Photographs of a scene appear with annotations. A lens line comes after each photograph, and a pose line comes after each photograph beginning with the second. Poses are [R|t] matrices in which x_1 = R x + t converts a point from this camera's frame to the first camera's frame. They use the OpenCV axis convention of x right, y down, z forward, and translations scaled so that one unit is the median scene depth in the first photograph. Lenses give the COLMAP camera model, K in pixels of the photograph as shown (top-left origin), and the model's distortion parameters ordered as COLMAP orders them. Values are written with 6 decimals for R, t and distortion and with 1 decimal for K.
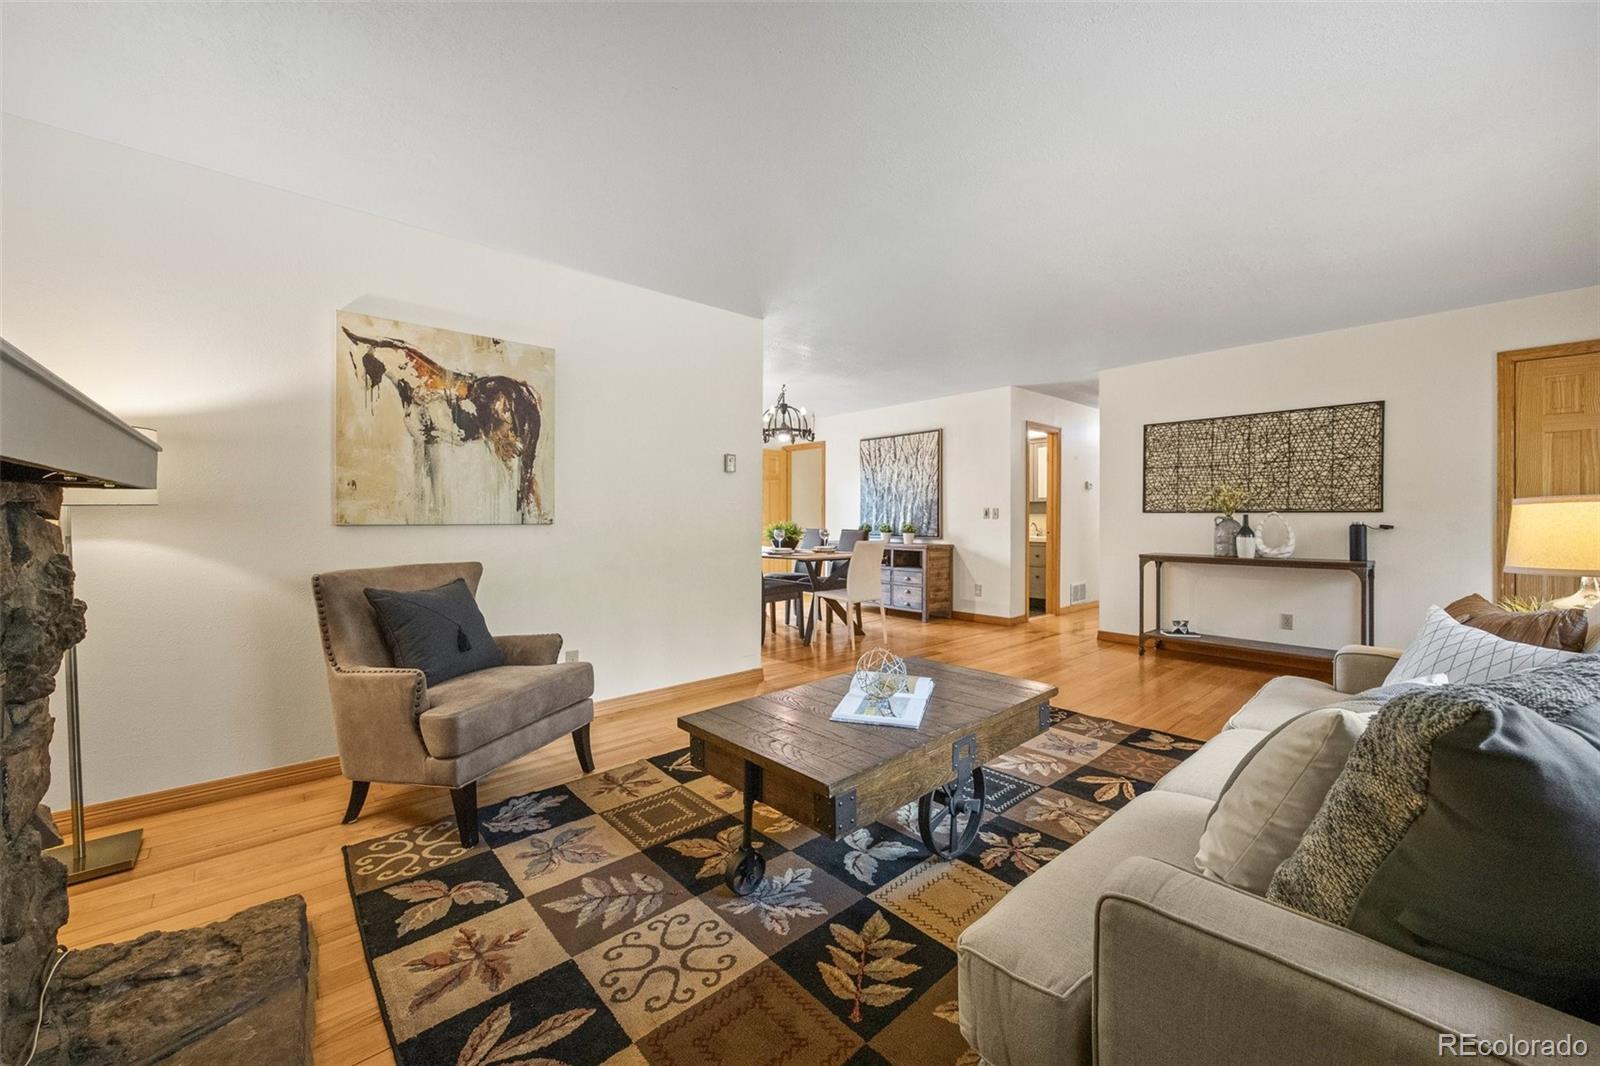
lens RADIAL K [[612.2, 0, 793.5], [0, 612.2, 524.5], [0, 0, 1]] dist [-0.002479, 0.000794]
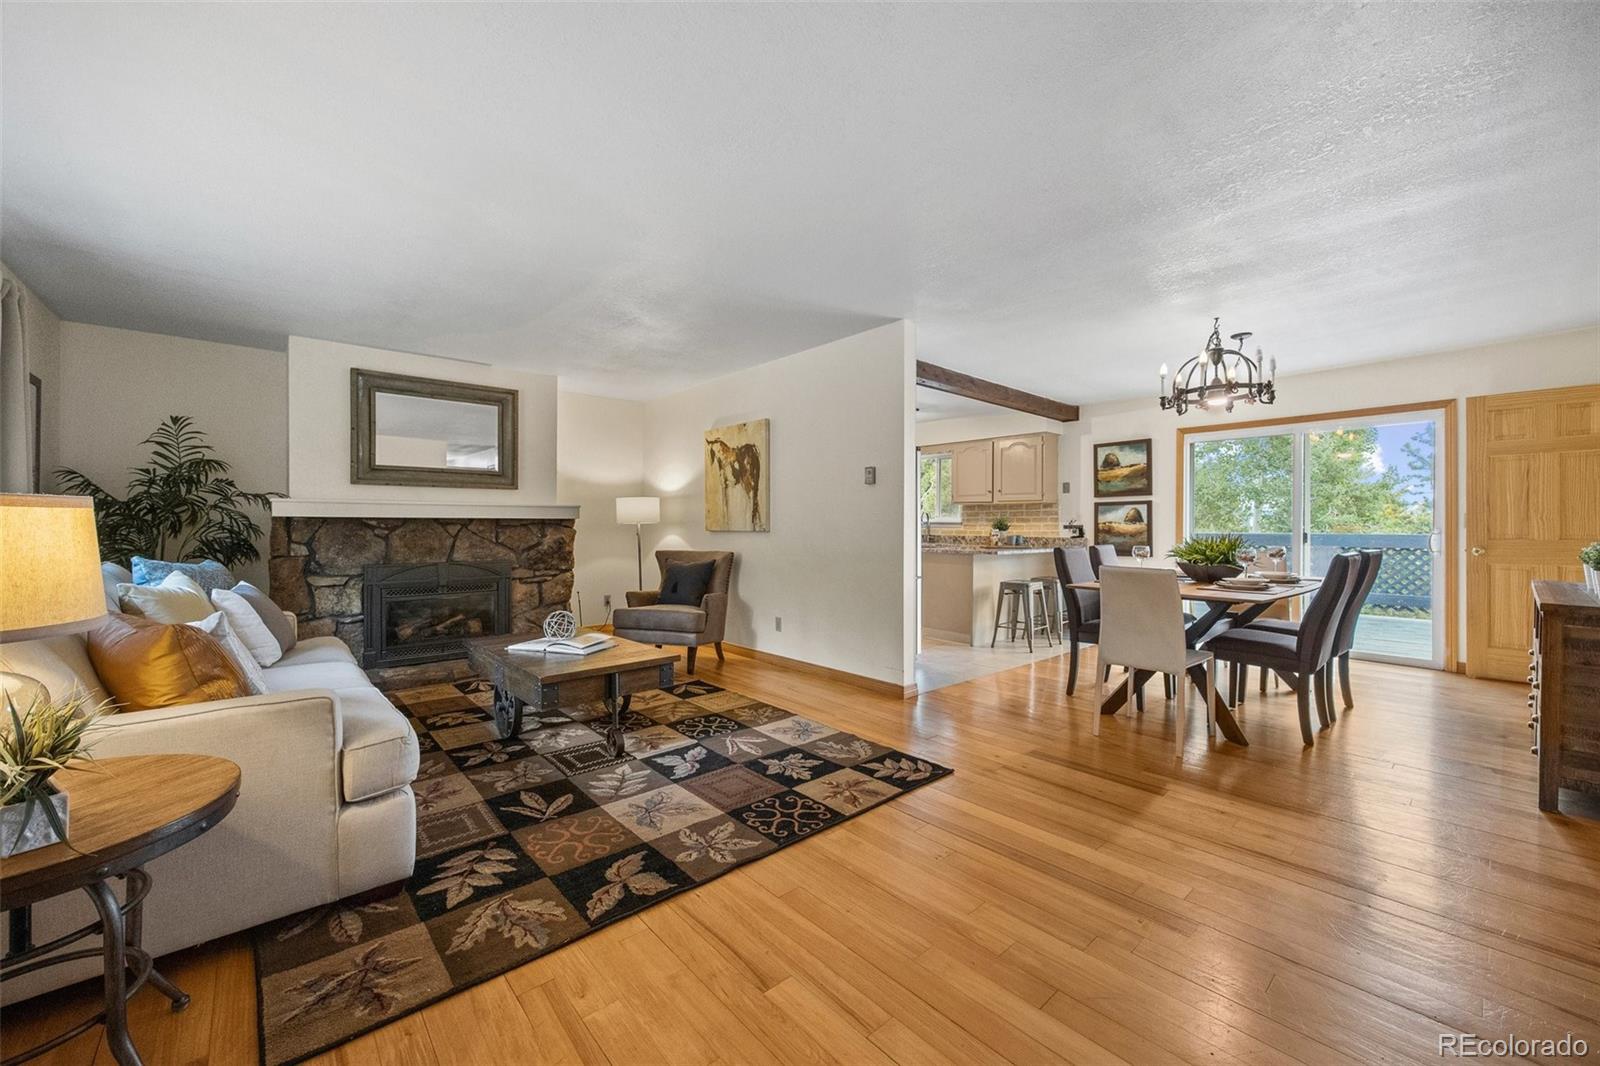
lens RADIAL K [[612.2, 0, 812.3], [0, 612.2, 532.6], [0, 0, 1]] dist [-0.002479, 0.000794]
pose [[0.014905, 0.009373, -0.999845, 0.656271], [-0.013978, 0.999860, 0.009165, -0.007934], [0.999791, 0.013839, 0.015033, 0.620072]]
